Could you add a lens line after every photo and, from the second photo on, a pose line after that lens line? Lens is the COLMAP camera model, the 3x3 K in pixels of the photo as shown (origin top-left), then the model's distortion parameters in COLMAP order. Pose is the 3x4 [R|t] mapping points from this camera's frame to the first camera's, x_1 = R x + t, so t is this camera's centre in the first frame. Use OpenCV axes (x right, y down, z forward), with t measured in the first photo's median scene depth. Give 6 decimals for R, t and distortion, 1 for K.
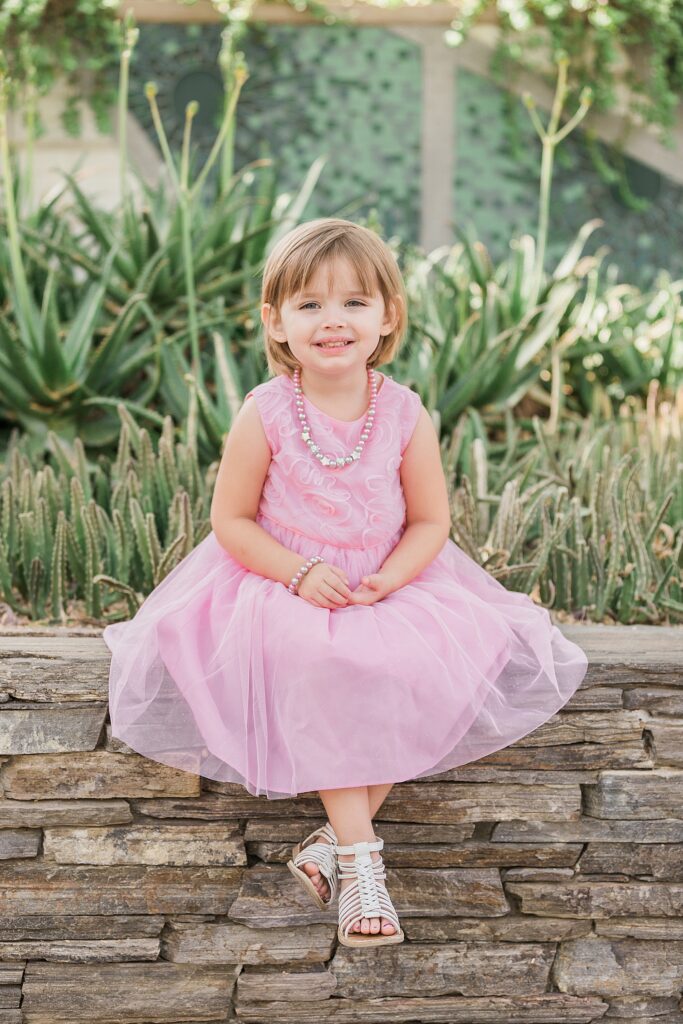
lens RADIAL K [[2044.3, 0, 342.2], [0, 2044.3, 513.4], [0, 0, 1]] dist [0.048308, 0.000000]
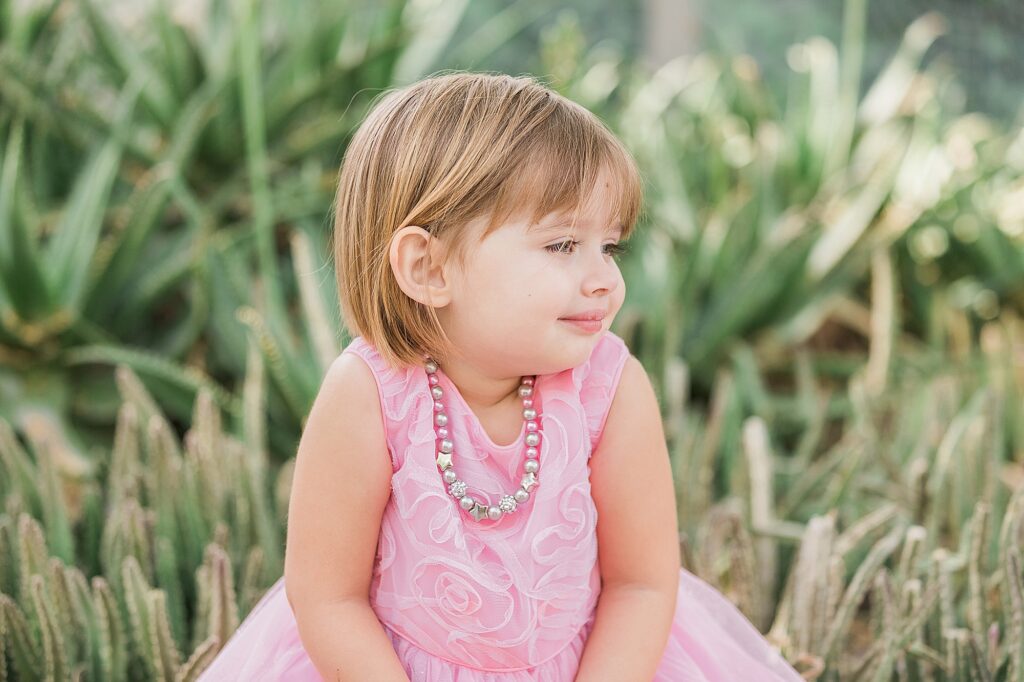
lens RADIAL K [[2649.1, 0, 511.7], [0, 2649.1, 340.4], [0, 0, 1]] dist [-0.134099, 0.000000]
pose [[0.999854, -0.011227, -0.012904, 0.008027], [0.011104, 0.999893, -0.009518, -0.047593], [0.013010, 0.009374, 0.999871, 0.243443]]
